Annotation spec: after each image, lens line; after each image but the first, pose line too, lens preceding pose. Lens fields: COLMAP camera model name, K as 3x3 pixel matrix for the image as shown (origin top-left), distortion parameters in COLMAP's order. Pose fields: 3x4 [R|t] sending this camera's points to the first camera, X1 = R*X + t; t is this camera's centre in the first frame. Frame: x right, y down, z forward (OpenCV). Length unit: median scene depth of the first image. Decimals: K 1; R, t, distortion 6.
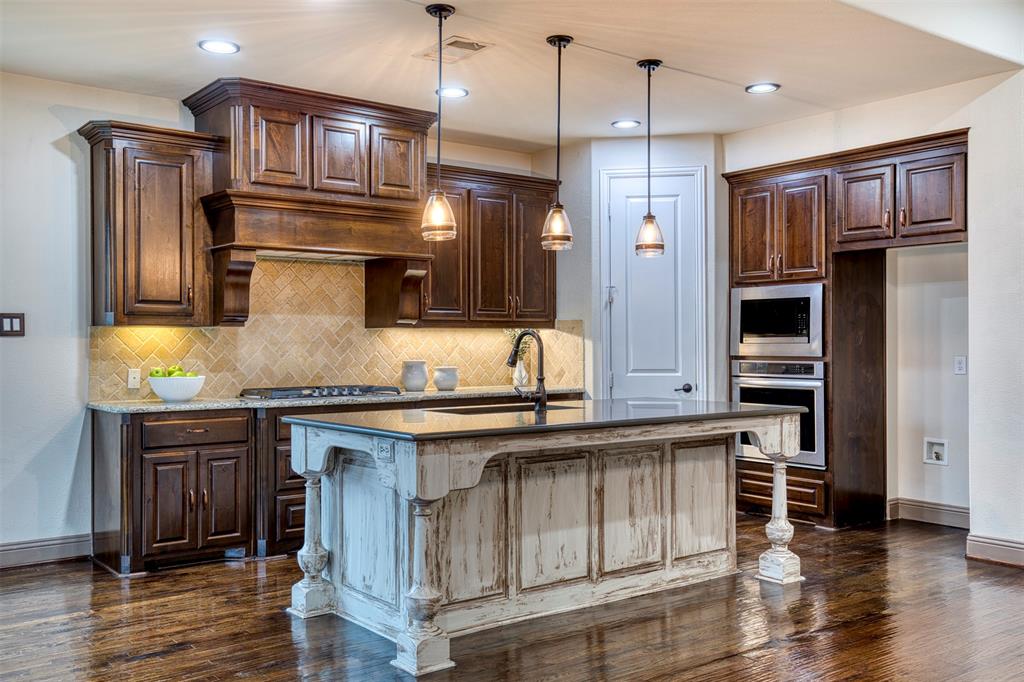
lens RADIAL K [[964.1, 0, 511.9], [0, 964.1, 342.3], [0, 0, 1]] dist [0.019634, 0.000000]
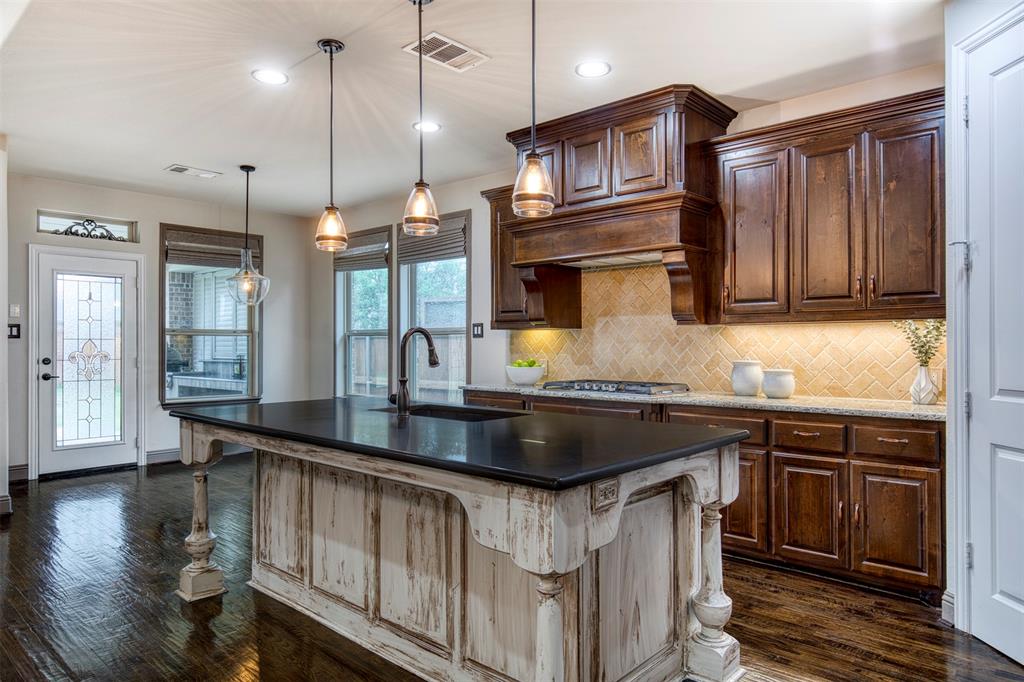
lens RADIAL K [[654.9, 0, 511.5], [0, 654.9, 339.5], [0, 0, 1]] dist [-0.004679, -0.000848]
pose [[0.166260, -0.003378, -0.986076, 0.650140], [0.002313, 0.999993, -0.003036, 0.000774], [0.986079, -0.001776, 0.166266, 0.983761]]
